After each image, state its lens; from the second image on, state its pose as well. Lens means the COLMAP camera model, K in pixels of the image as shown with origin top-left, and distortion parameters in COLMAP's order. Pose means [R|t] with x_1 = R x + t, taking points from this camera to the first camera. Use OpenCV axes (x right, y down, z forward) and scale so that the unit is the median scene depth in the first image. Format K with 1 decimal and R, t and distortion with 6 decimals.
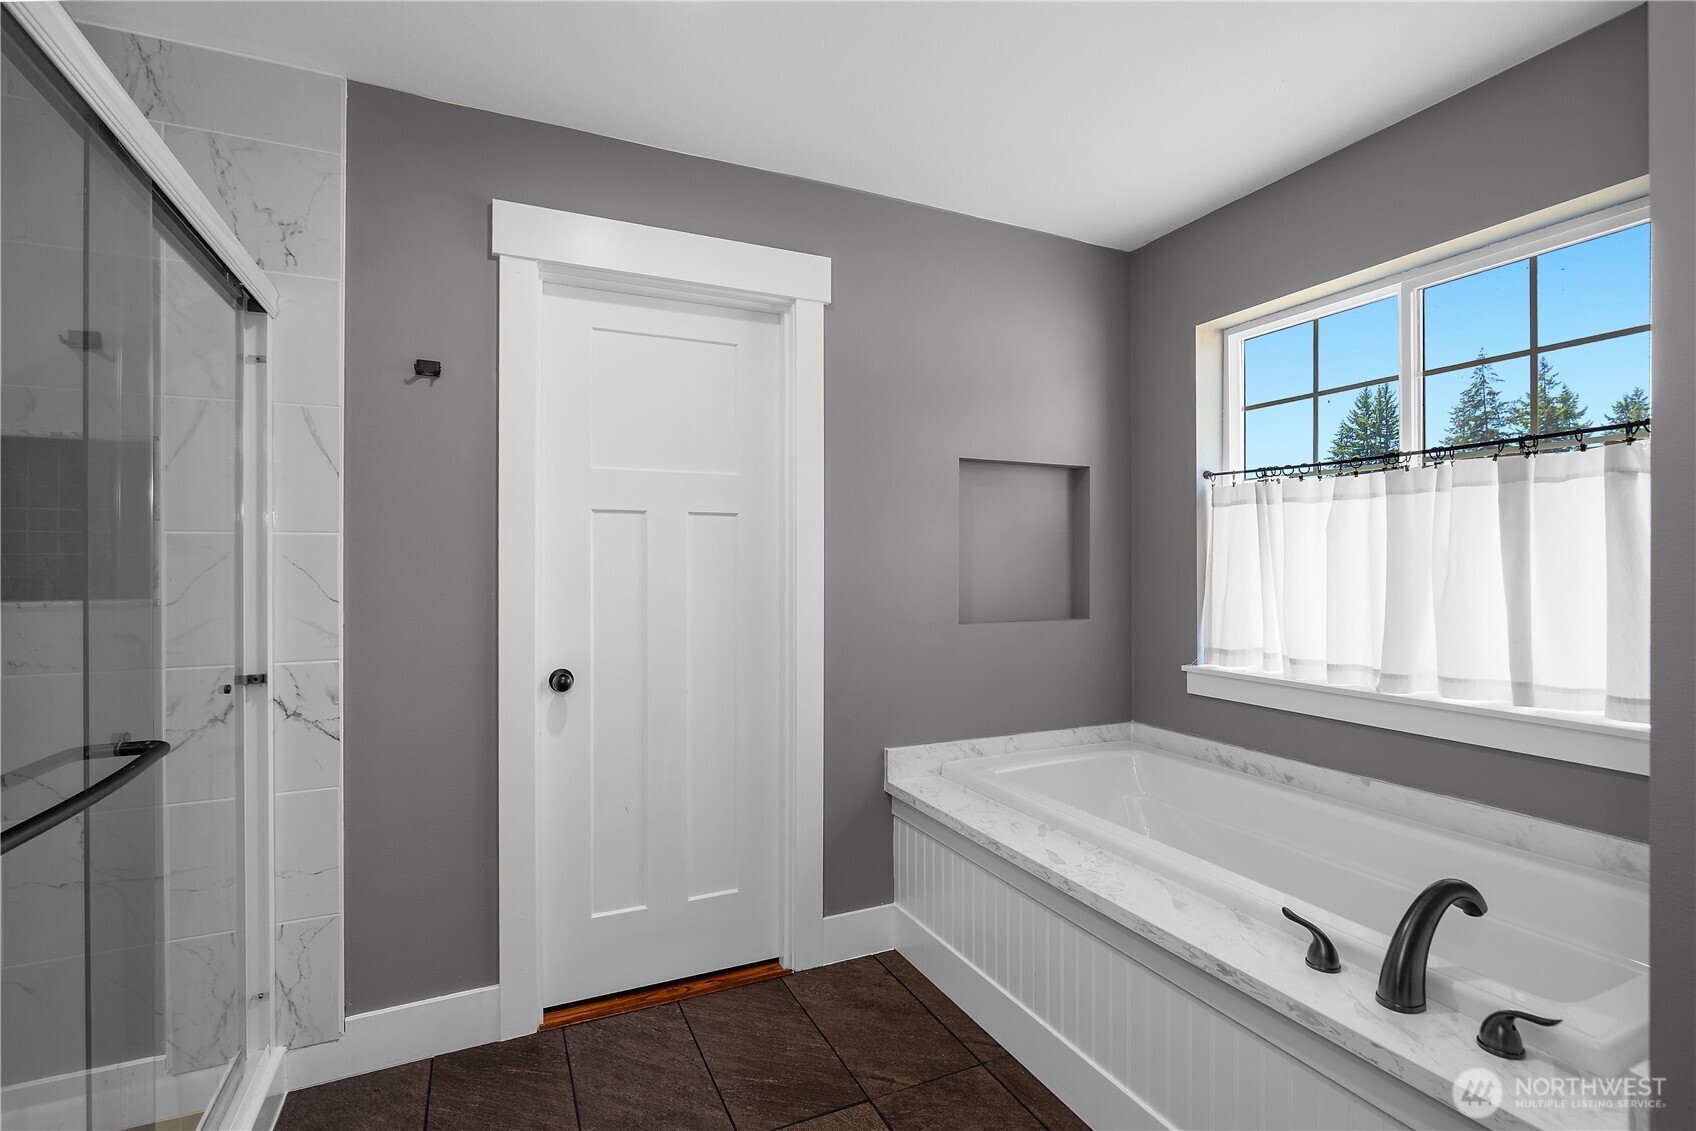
lens RADIAL K [[777.0, 0, 862.6], [0, 777.0, 559.0], [0, 0, 1]] dist [-0.003390, -0.000764]
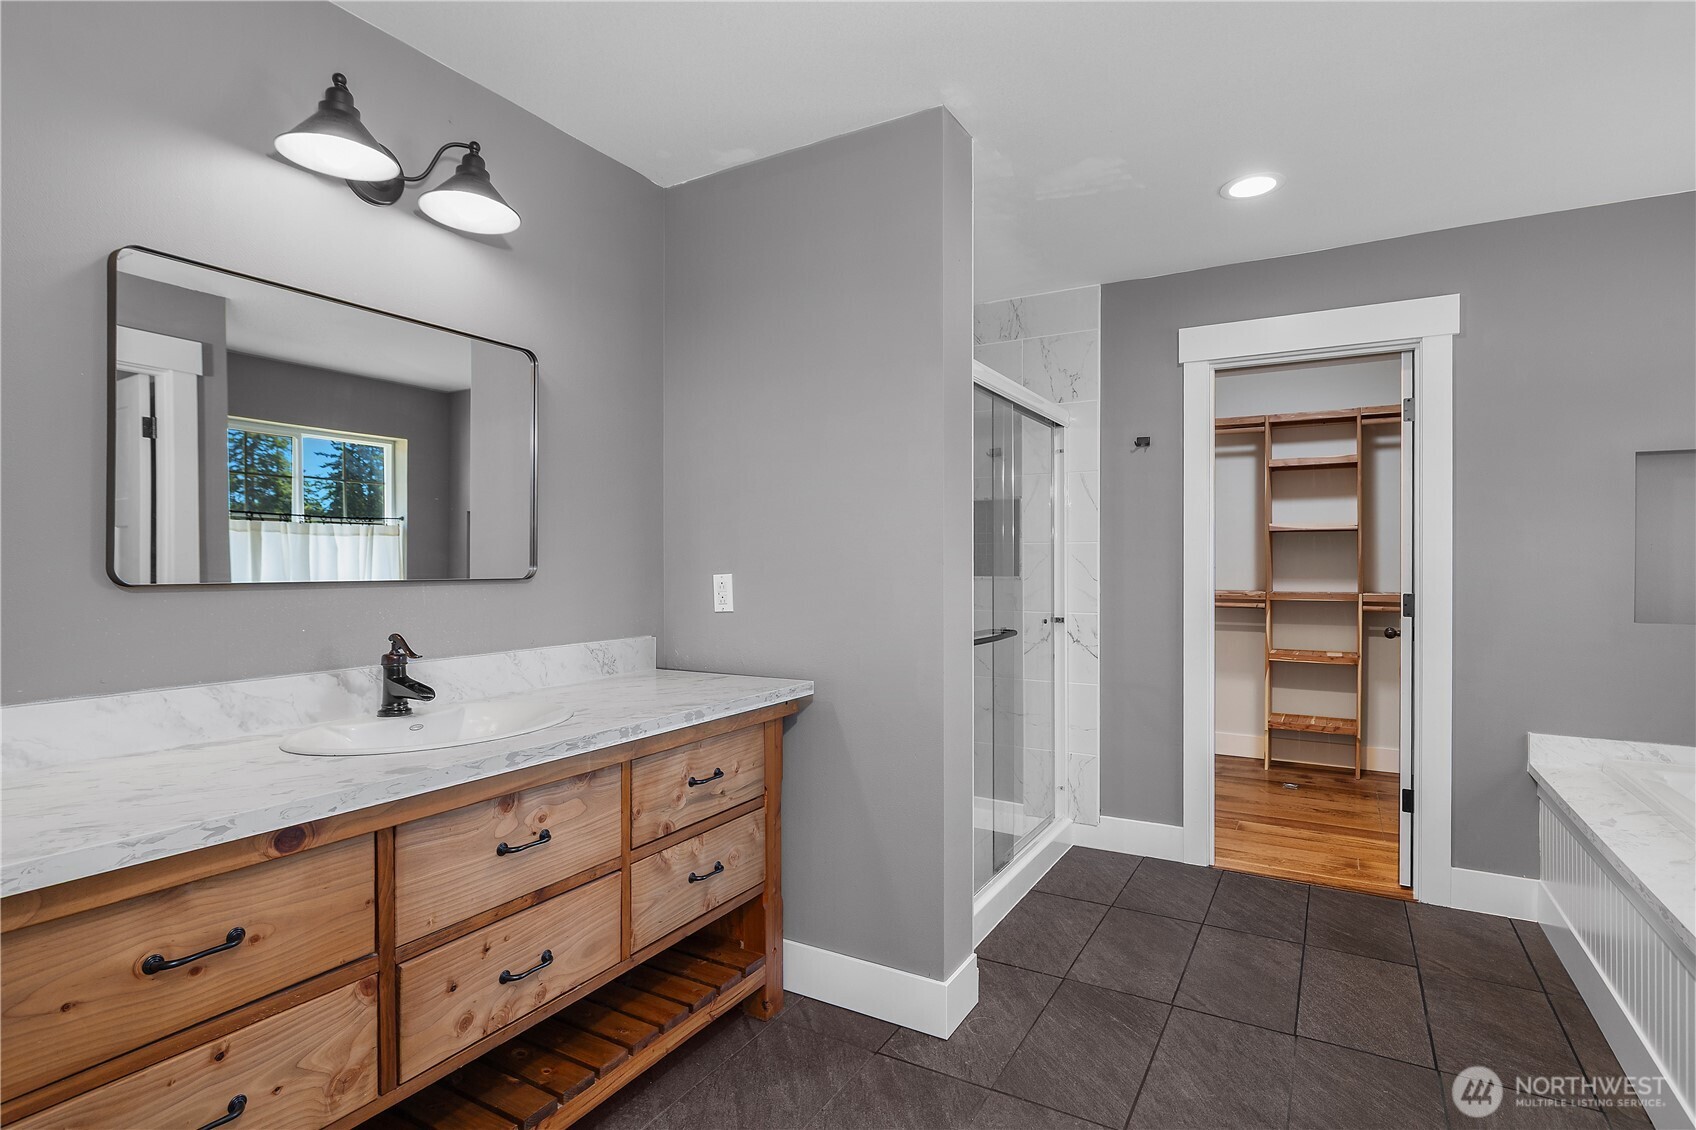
lens RADIAL K [[820.5, 0, 862.6], [0, 820.5, 558.5], [0, 0, 1]] dist [-0.005456, 0.001515]
pose [[0.572742, 0.000045, -0.819736, 0.554818], [0.000170, 1.000000, 0.000174, 0.004132], [0.819736, -0.000239, 0.572742, -0.515914]]
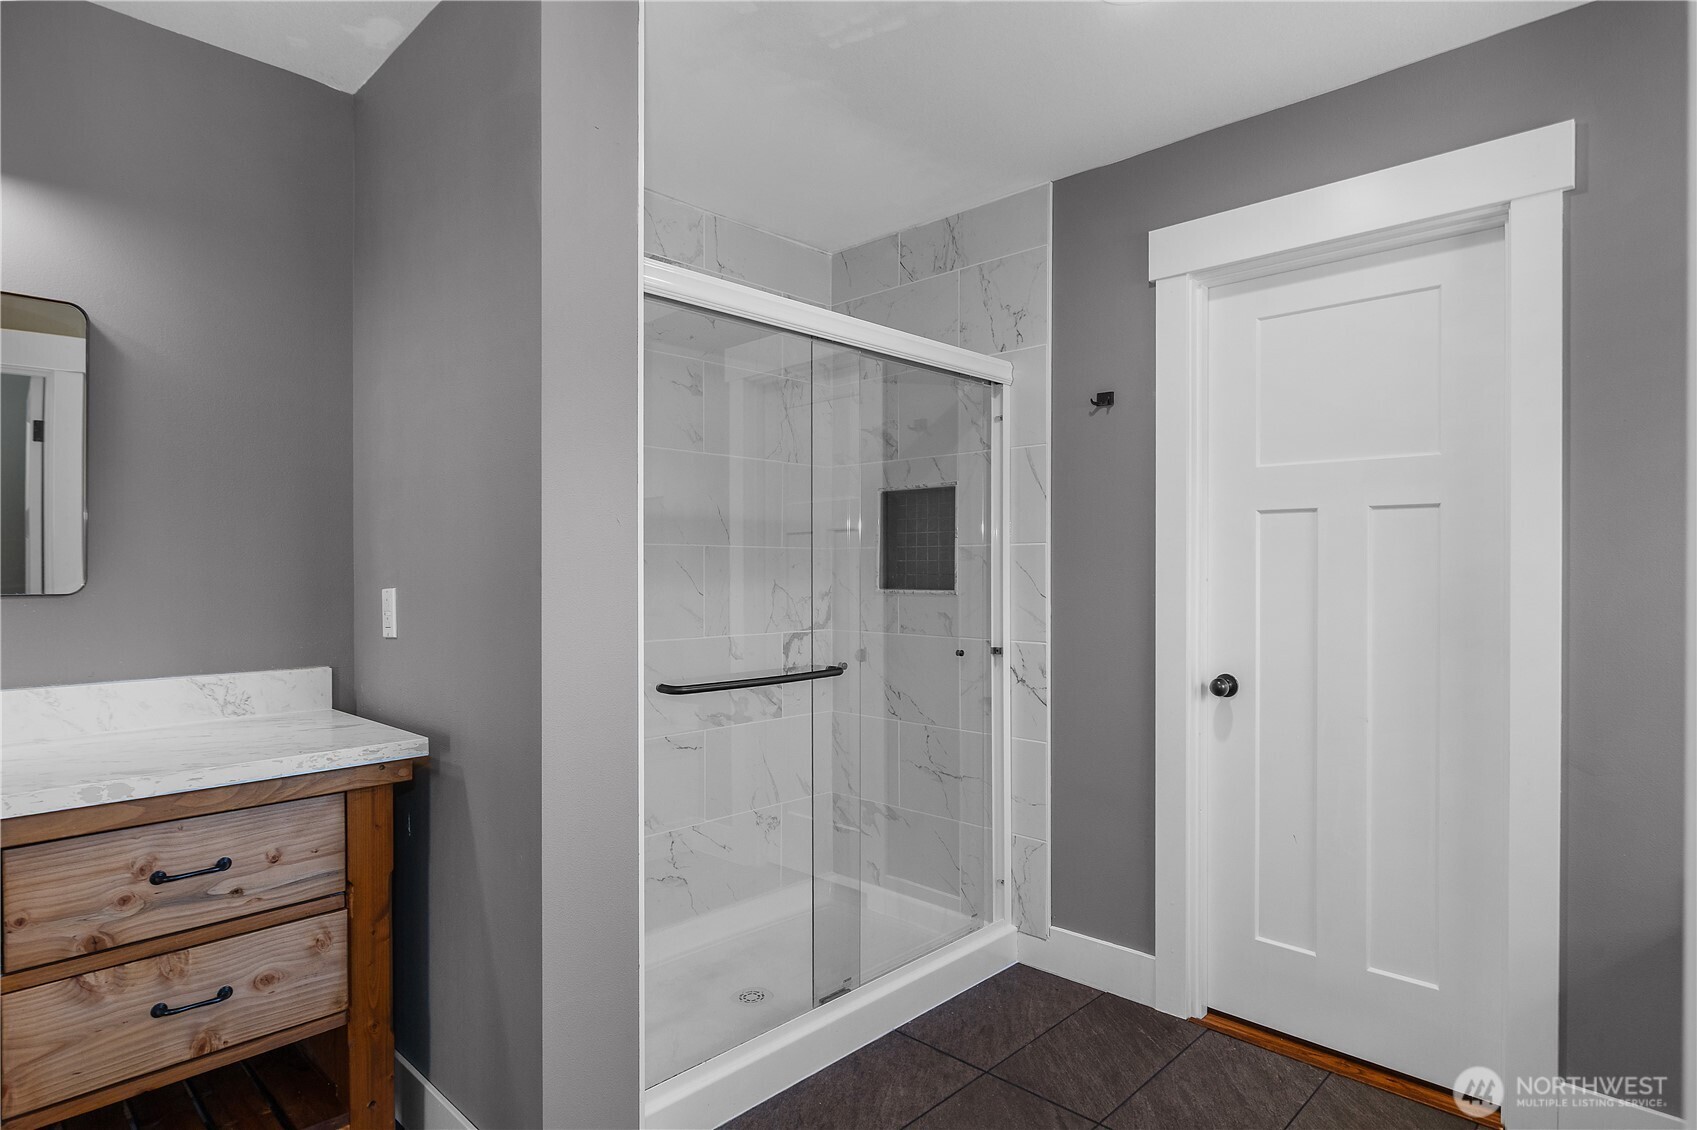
lens RADIAL K [[904.4, 0, 836.7], [0, 904.4, 569.8], [0, 0, 1]] dist [-0.002891, 0.002688]
pose [[0.365142, 0.003918, -0.930943, 0.575380], [0.002235, 0.999985, 0.005086, 0.002002], [0.930949, -0.003937, 0.365128, 0.136426]]
